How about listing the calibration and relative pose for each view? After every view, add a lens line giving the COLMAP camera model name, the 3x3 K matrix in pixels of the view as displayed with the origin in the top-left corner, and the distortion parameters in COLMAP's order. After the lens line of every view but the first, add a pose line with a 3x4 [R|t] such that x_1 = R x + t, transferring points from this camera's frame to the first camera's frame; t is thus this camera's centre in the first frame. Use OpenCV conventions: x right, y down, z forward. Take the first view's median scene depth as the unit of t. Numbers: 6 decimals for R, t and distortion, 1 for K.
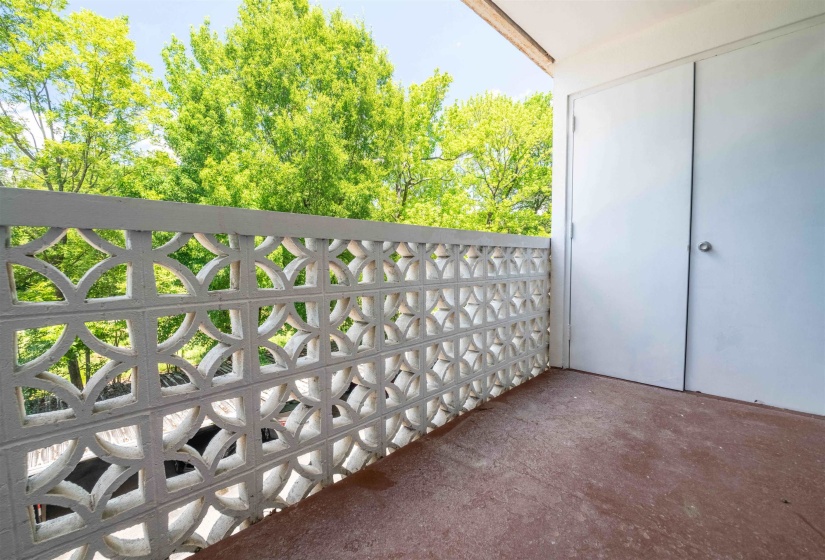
lens RADIAL K [[354.7, 0, 402.6], [0, 354.7, 284.3], [0, 0, 1]] dist [0.000433, -0.010662]
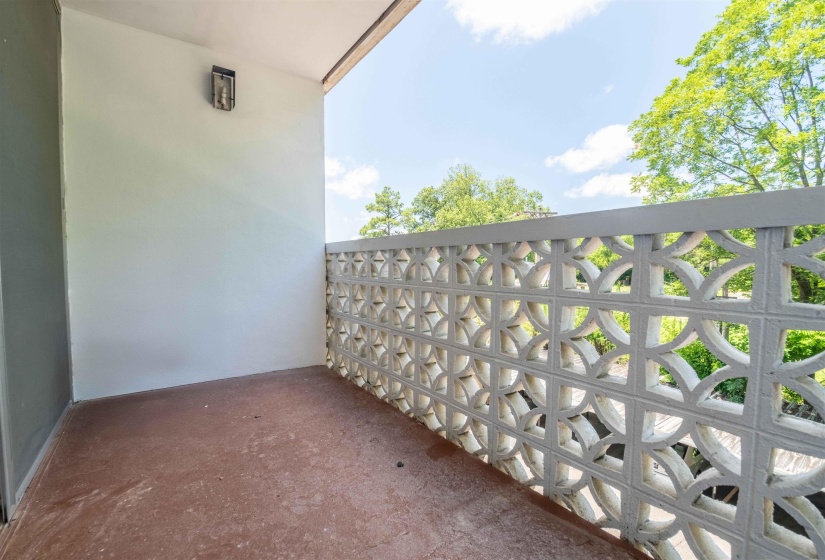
lens RADIAL K [[354.7, 0, 402.6], [0, 354.7, 284.3], [0, 0, 1]] dist [0.000433, -0.010662]
pose [[-0.164791, 0.067445, -0.984020, 0.282243], [-0.061978, 0.994980, 0.078576, -0.020844], [0.984379, 0.073936, -0.159784, 0.273375]]
